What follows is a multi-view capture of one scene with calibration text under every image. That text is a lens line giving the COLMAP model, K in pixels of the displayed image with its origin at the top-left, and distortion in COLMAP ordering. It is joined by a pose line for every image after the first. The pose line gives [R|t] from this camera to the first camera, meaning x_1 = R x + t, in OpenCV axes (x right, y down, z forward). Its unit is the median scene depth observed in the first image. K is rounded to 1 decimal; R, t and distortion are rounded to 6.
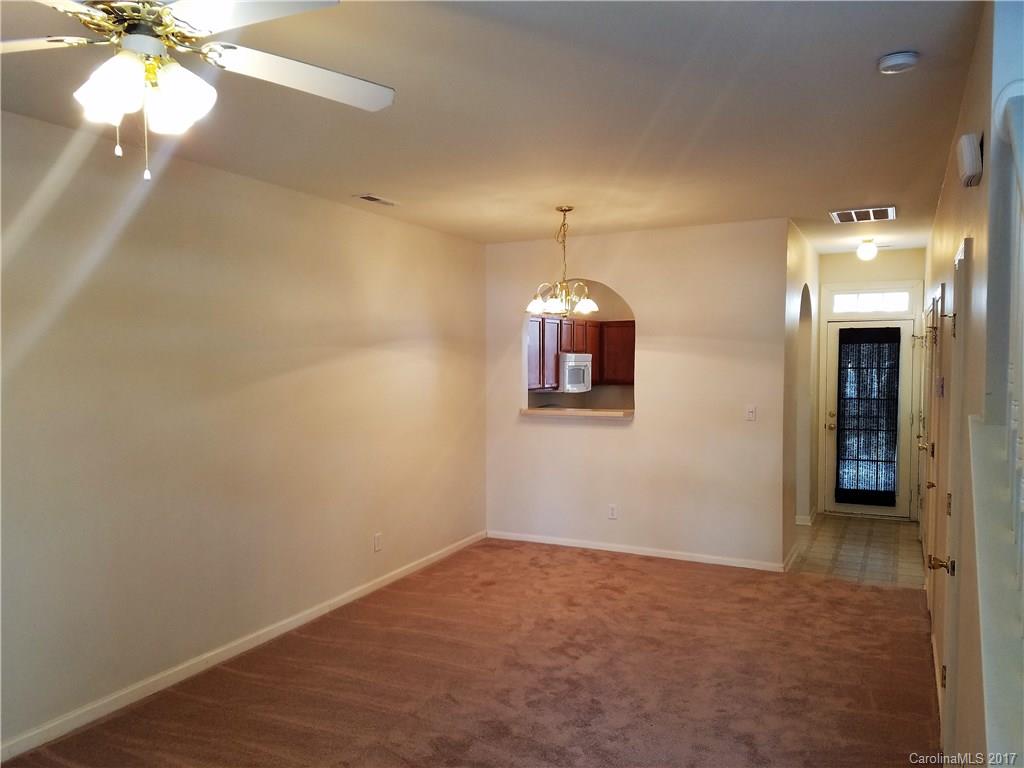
lens RADIAL K [[758.5, 0, 510.2], [0, 758.5, 385.4], [0, 0, 1]] dist [0.277037, -0.337646]
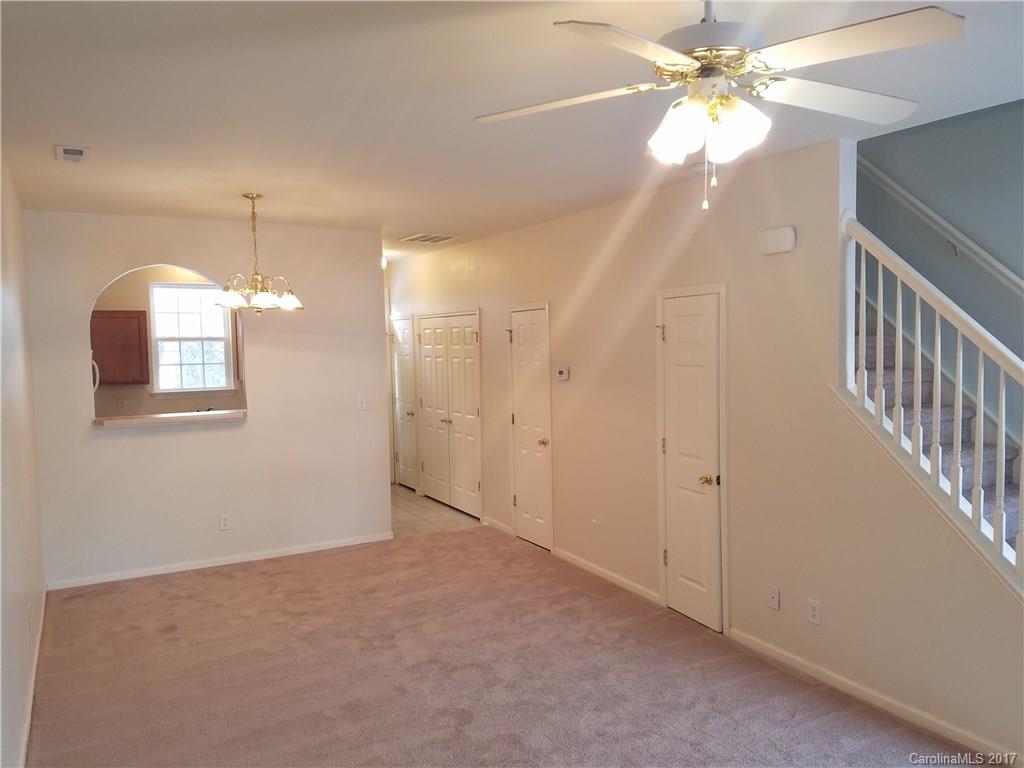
lens RADIAL K [[758.5, 0, 510.2], [0, 758.5, 385.4], [0, 0, 1]] dist [0.277037, -0.337646]
pose [[0.621644, -0.051718, 0.781591, -0.486473], [0.042705, 0.998572, 0.032110, -0.019867], [-0.782135, 0.013417, 0.622965, 0.177933]]
